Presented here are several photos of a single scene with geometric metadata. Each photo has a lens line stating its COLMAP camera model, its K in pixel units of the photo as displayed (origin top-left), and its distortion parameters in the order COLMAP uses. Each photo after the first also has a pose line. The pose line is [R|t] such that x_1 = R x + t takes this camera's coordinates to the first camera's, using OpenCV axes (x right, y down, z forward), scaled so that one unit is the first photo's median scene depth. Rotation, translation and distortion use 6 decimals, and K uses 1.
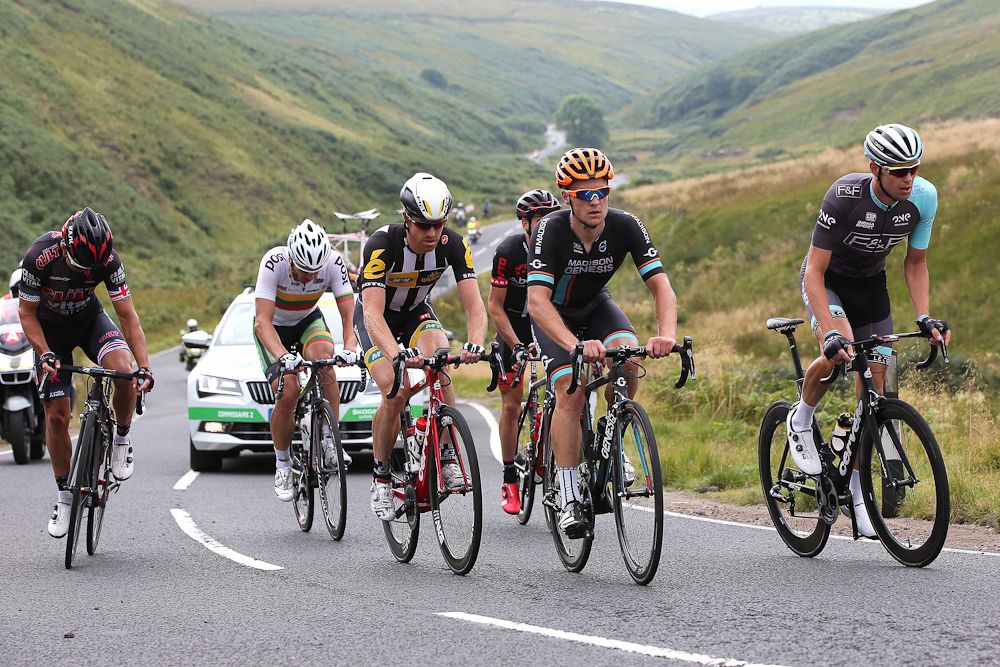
lens RADIAL K [[2832.4, 0, 500.0], [0, 2832.4, 333.5], [0, 0, 1]] dist [-0.132993, 0.419486]
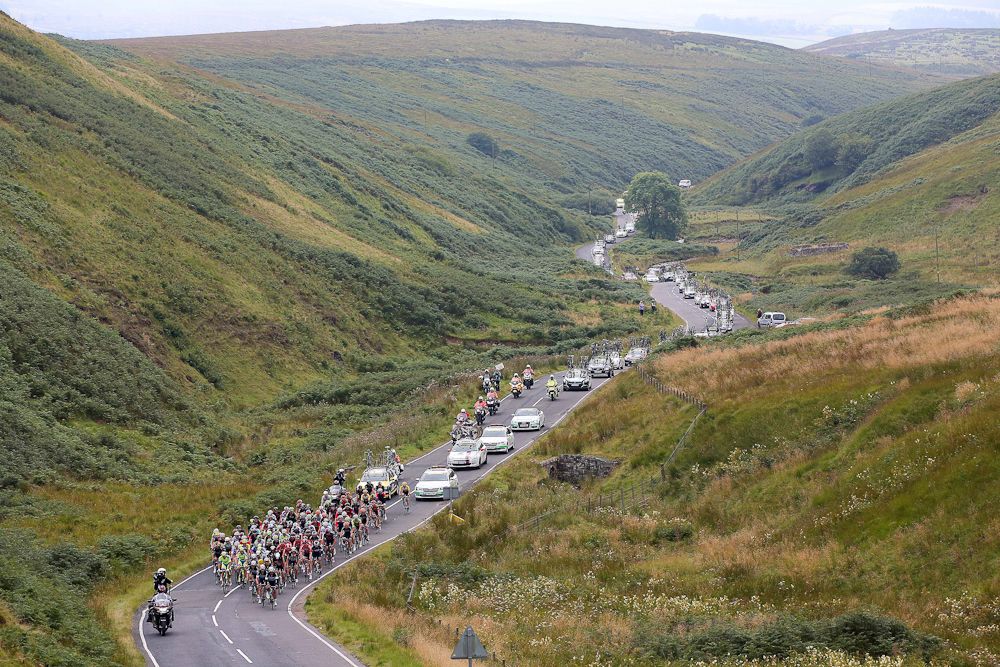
lens RADIAL K [[3841.9, 0, 500.0], [0, 3841.9, 333.5], [0, 0, 1]] dist [0.411760, 1.679268]
pose [[0.999635, 0.000960, -0.027017, 0.019810], [-0.001199, 0.999960, -0.008829, -0.037136], [0.027007, 0.008858, 0.999596, -0.219356]]
